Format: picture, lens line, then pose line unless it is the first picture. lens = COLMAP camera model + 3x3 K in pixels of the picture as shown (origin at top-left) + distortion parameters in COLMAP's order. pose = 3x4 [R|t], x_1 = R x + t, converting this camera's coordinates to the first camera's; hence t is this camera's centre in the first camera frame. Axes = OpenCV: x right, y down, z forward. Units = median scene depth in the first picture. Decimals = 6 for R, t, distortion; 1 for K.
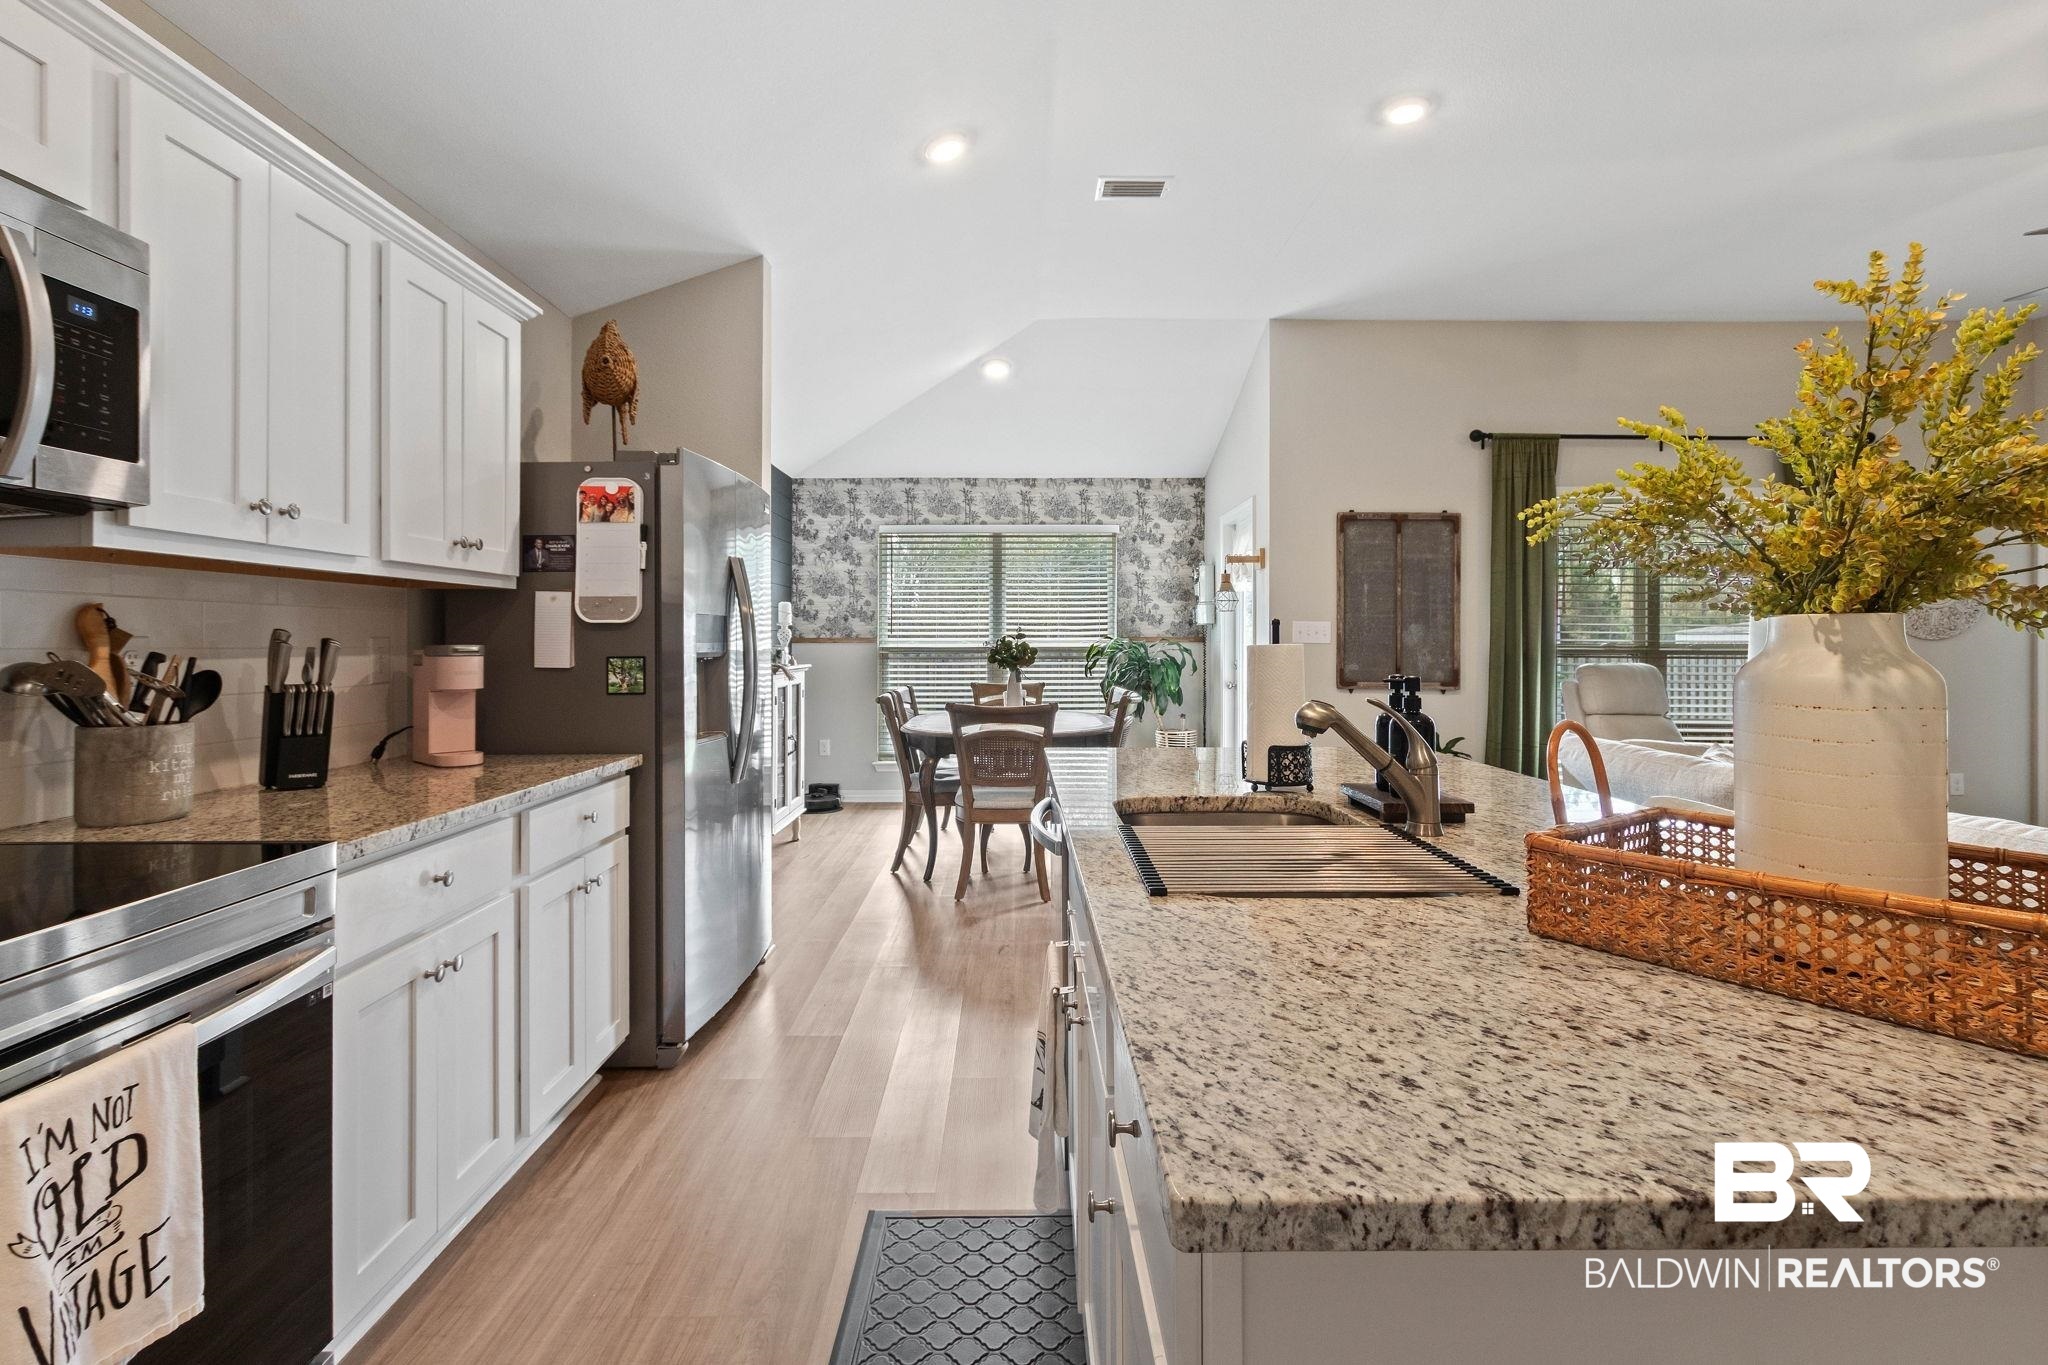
lens RADIAL K [[956.9, 0, 1021.2], [0, 956.9, 633.8], [0, 0, 1]] dist [-0.000896, -0.000173]
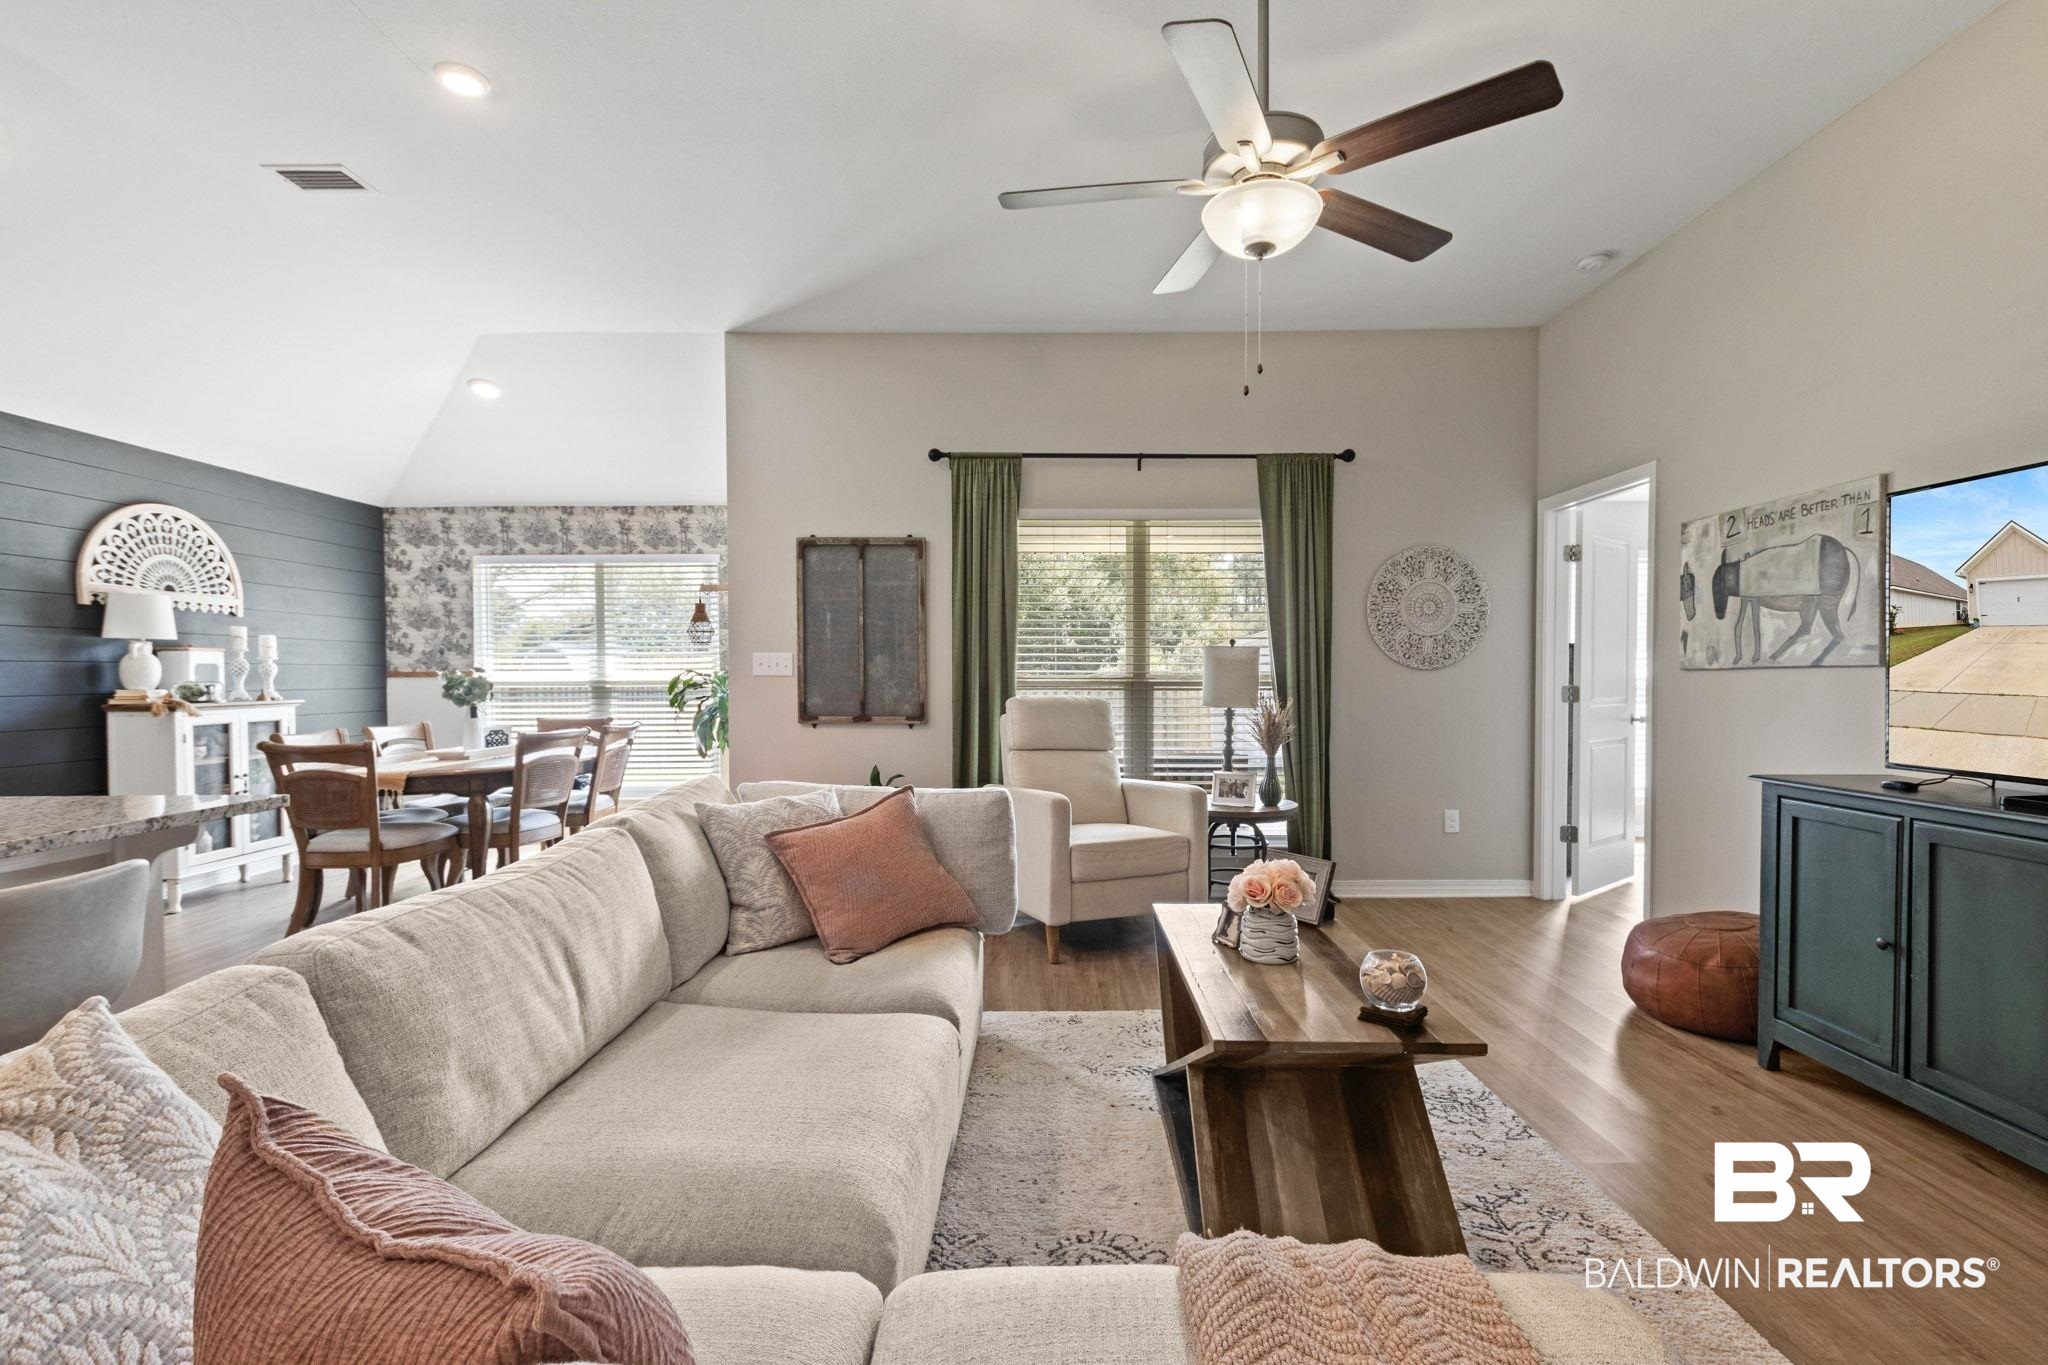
lens RADIAL K [[932.8, 0, 1021.8], [0, 932.8, 684.7], [0, 0, 1]] dist [0.003762, 0.000349]
pose [[0.999907, -0.004105, -0.012990, 0.420558], [0.004367, 0.999785, 0.020275, 0.000678], [0.012904, -0.020330, 0.999710, 0.057045]]
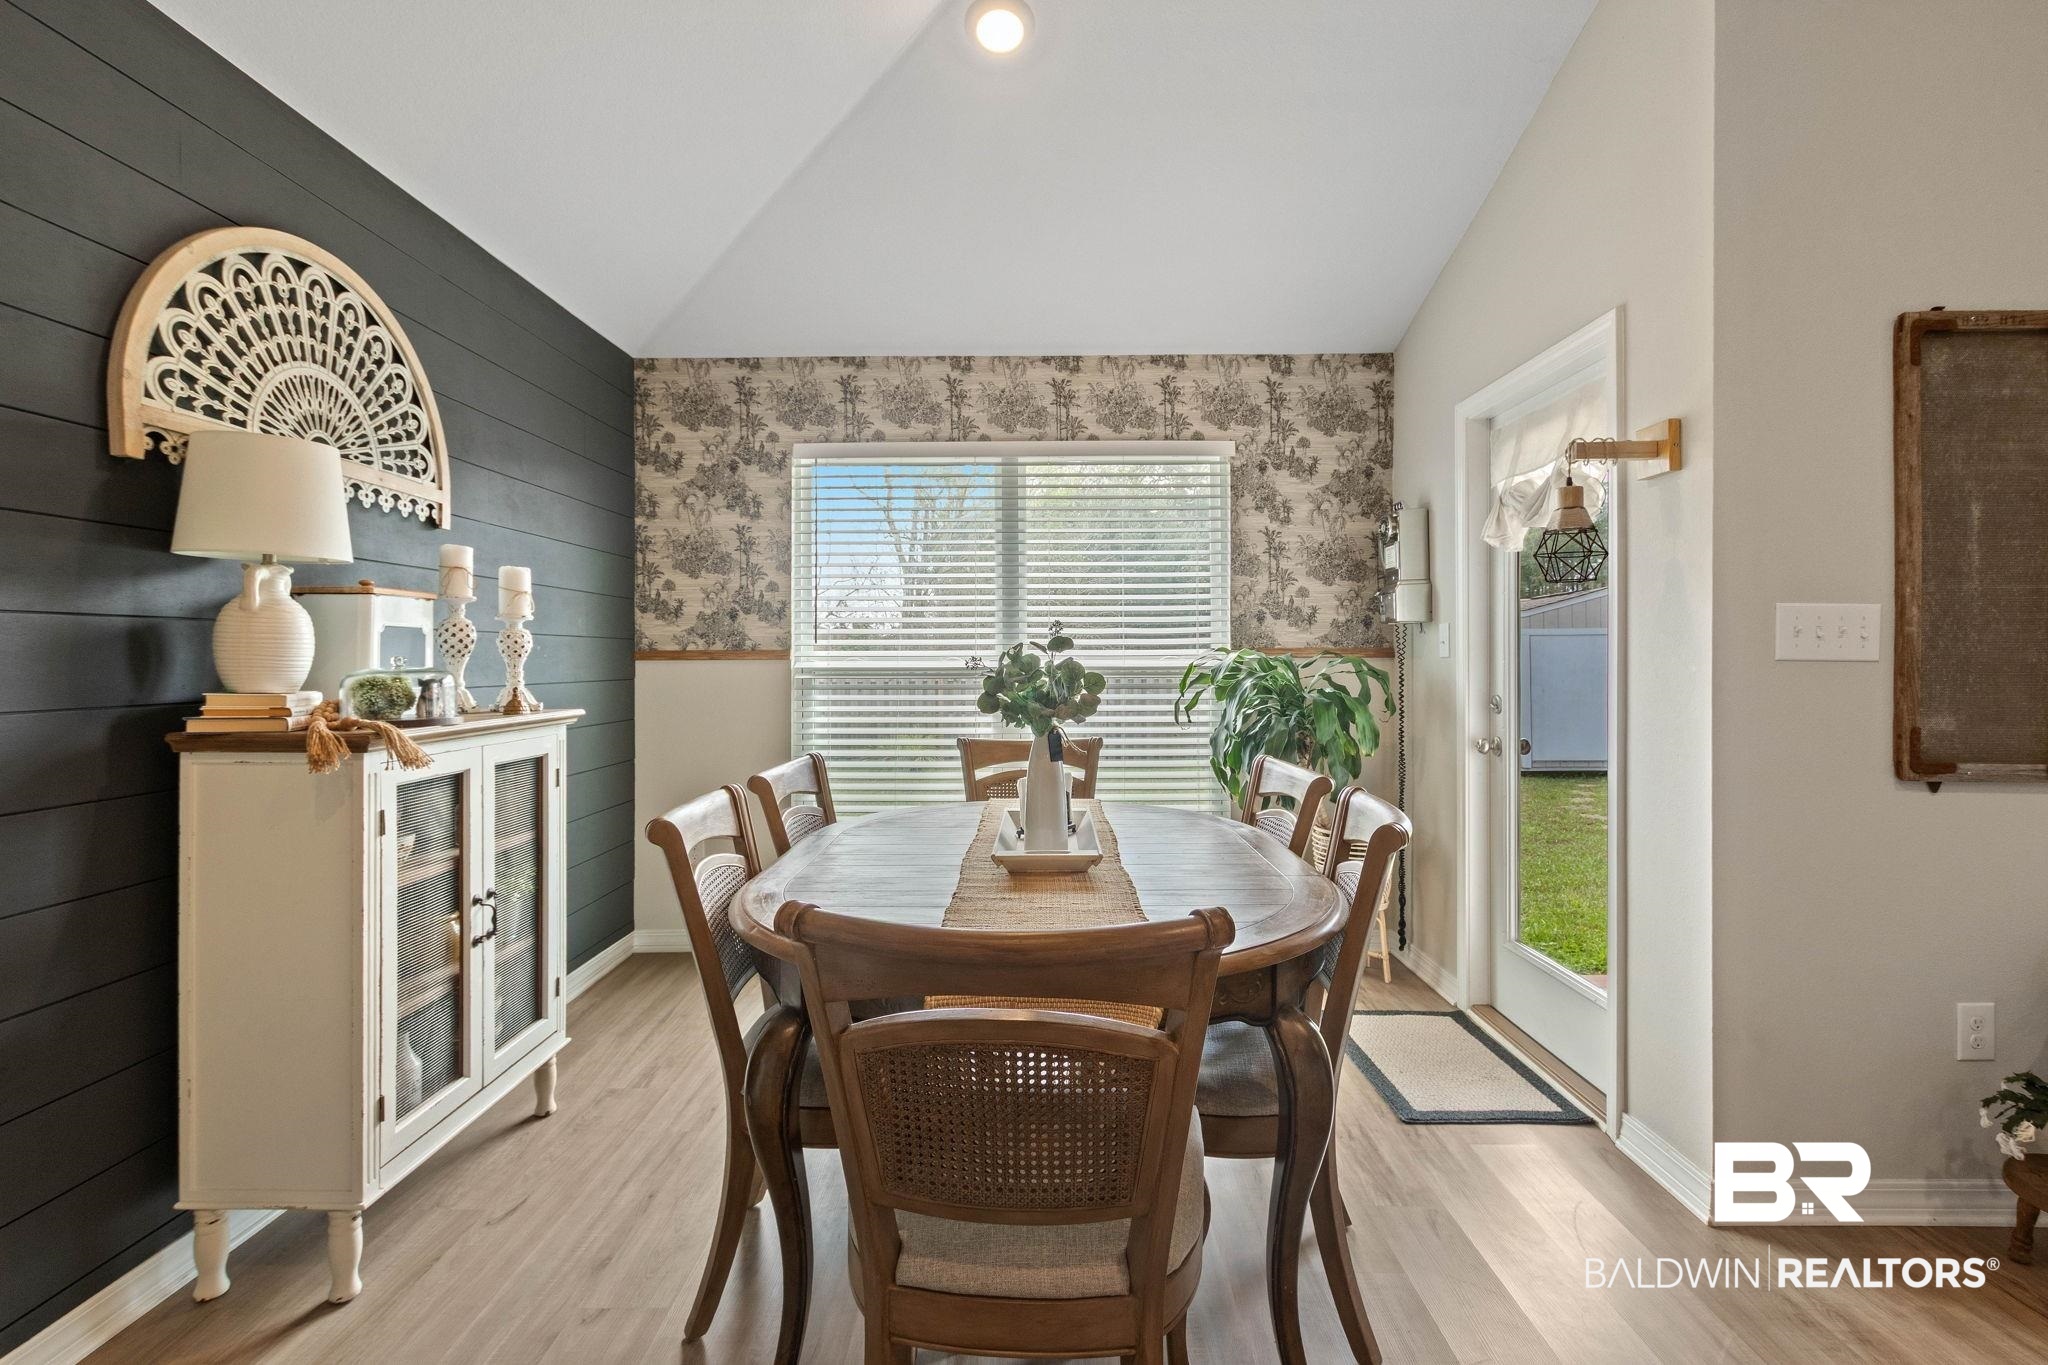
lens RADIAL K [[944.0, 0, 1027.8], [0, 944.0, 654.1], [0, 0, 1]] dist [-0.004469, -0.000561]
pose [[0.999859, -0.001375, -0.016741, -0.005866], [0.001463, 0.999985, 0.005256, 0.003769], [0.016733, -0.005279, 0.999846, 0.464955]]
